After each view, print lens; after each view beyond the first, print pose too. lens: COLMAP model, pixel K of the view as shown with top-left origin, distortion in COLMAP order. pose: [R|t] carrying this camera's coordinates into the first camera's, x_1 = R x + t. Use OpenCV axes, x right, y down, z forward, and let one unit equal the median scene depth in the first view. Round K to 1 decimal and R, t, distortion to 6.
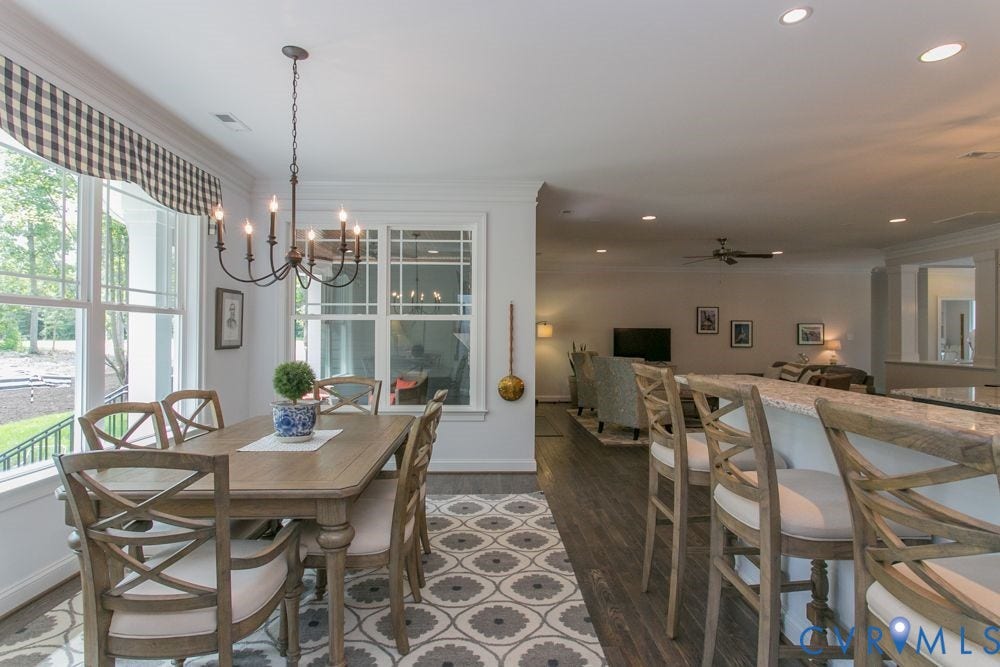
lens RADIAL K [[496.1, 0, 509.5], [0, 496.1, 336.8], [0, 0, 1]] dist [0.005081, -0.000875]
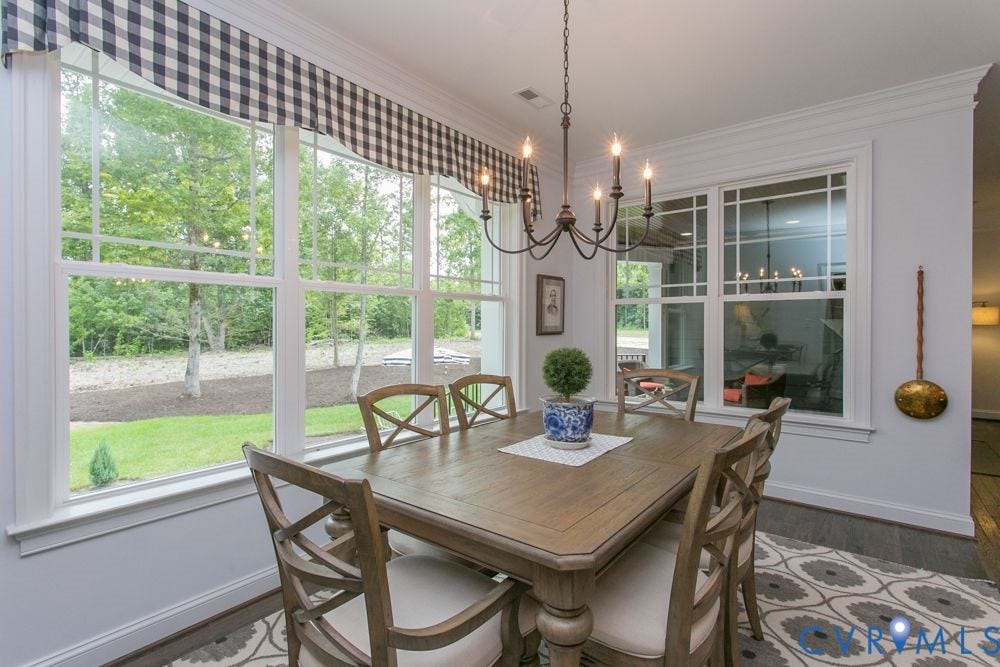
lens RADIAL K [[471.7, 0, 507.2], [0, 471.7, 327.8], [0, 0, 1]] dist [-0.000090, 0.000726]
pose [[0.756898, -0.001312, -0.653532, -0.003694], [0.002682, 0.999996, 0.001098, 0.012810], [0.653528, -0.002584, 0.756898, 0.292443]]
